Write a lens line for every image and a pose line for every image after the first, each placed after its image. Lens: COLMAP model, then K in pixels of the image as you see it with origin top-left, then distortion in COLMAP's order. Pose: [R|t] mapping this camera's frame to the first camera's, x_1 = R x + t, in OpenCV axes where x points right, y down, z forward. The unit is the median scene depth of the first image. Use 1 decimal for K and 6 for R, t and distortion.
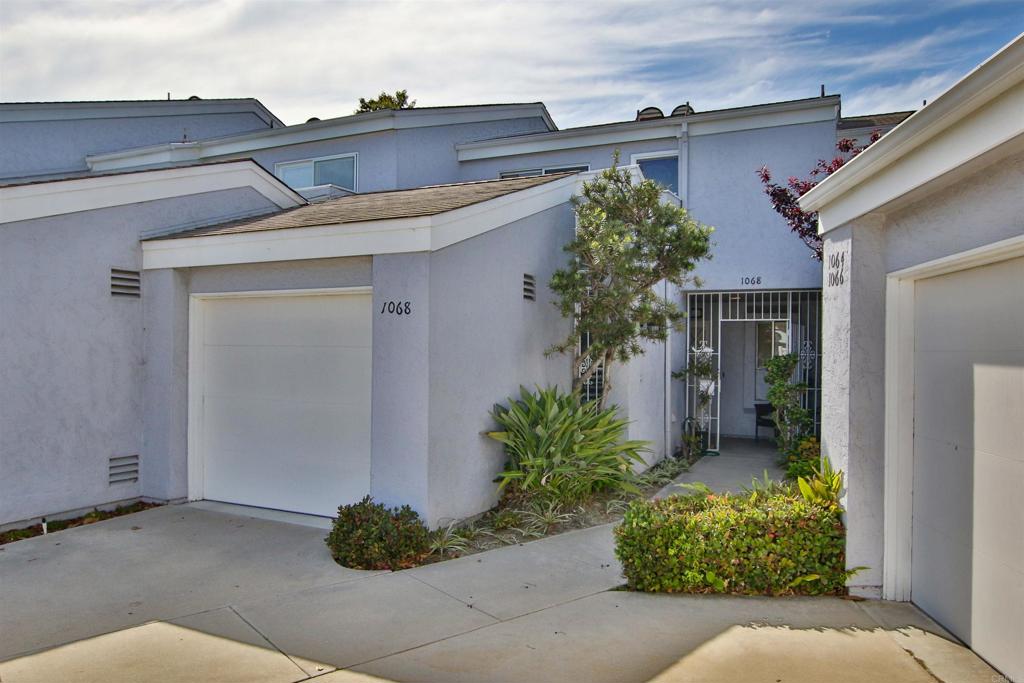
lens RADIAL K [[675.4, 0, 512.0], [0, 675.4, 341.5], [0, 0, 1]] dist [-0.002582, 0.002296]
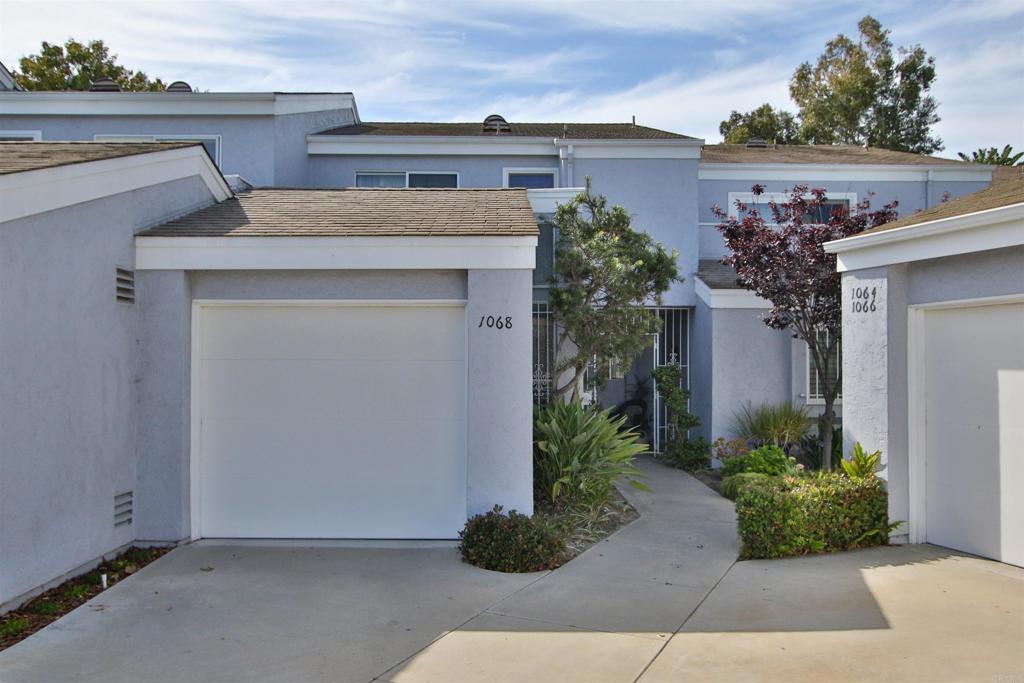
lens RADIAL K [[752.2, 0, 512.0], [0, 752.2, 341.5], [0, 0, 1]] dist [0.006501, -0.001948]
pose [[0.914639, 0.005255, 0.404237, -0.595769], [0.001333, 0.999871, -0.016014, -0.001969], [-0.404269, 0.015186, 0.914514, -0.054944]]
